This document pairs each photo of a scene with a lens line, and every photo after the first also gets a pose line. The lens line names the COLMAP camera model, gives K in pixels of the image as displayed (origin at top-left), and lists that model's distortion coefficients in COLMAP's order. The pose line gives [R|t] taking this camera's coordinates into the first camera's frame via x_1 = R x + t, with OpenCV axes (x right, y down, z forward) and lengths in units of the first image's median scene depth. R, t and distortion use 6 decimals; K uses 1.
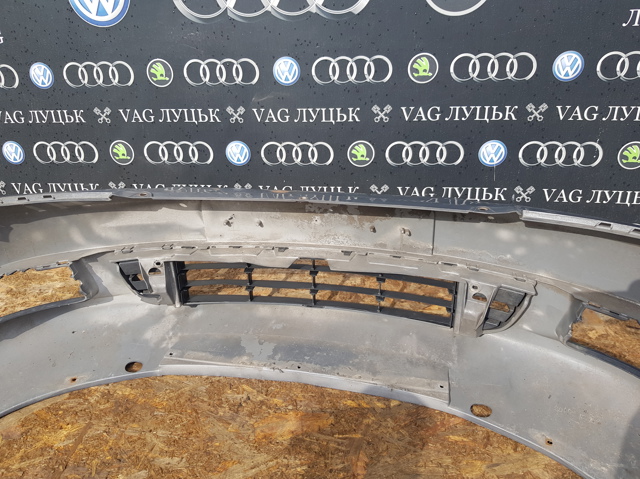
lens RADIAL K [[490.4, 0, 312.2], [0, 490.4, 221.6], [0, 0, 1]] dist [0.021574, -0.061722]
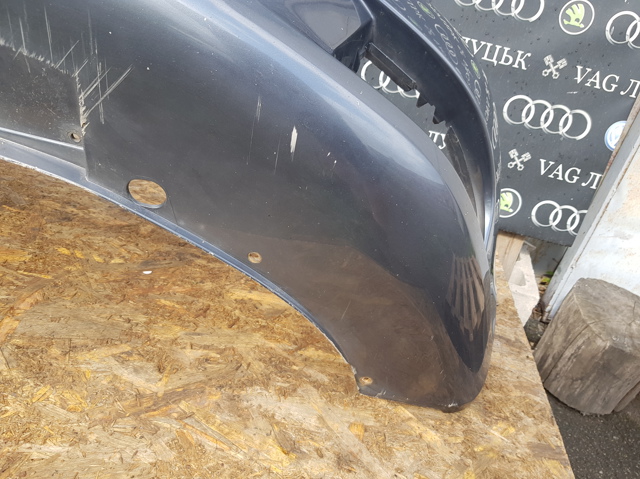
lens RADIAL K [[490.4, 0, 304.6], [0, 490.4, 243.7], [0, 0, 1]] dist [0.021574, -0.061722]
pose [[0.967840, 0.225849, 0.110803, 0.301413], [-0.221552, 0.973874, -0.049837, 0.251307], [-0.119164, 0.023685, 0.992592, 0.119187]]
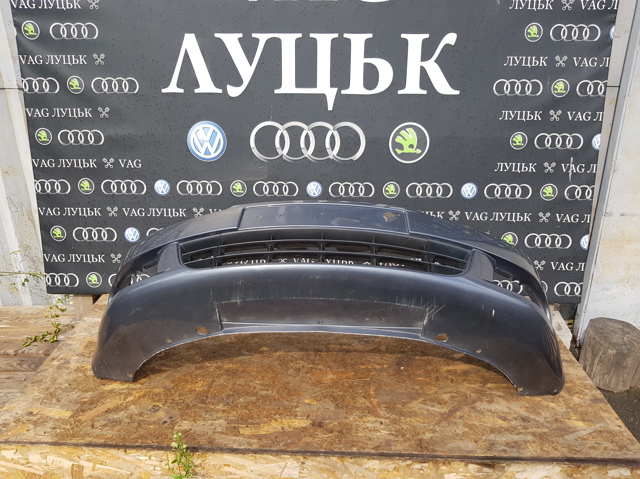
lens RADIAL K [[490.4, 0, 313.8], [0, 490.4, 242.6], [0, 0, 1]] dist [0.021574, -0.061722]
pose [[0.994399, 0.017827, 0.104177, -0.234717], [0.003735, 0.979128, -0.203211, 0.234148], [-0.105625, 0.202462, 0.973577, -0.661665]]
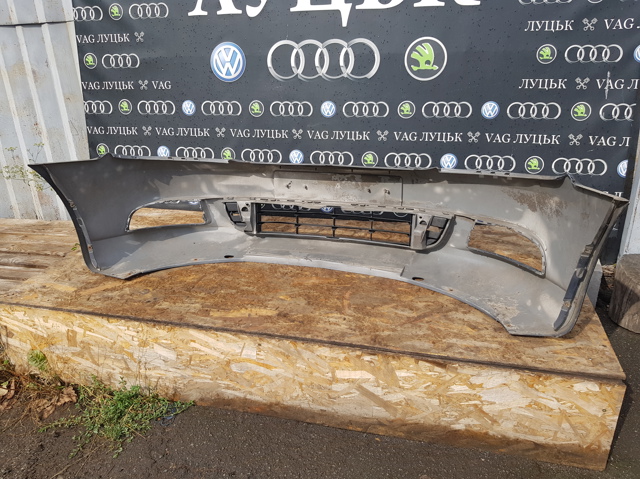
lens RADIAL K [[490.4, 0, 316.7], [0, 490.4, 233.0], [0, 0, 1]] dist [0.021574, -0.061722]
pose [[0.992838, 0.064816, -0.100352, 0.111238], [-0.080992, 0.982695, -0.166586, 0.425771], [0.087818, 0.173521, 0.980907, -0.646753]]
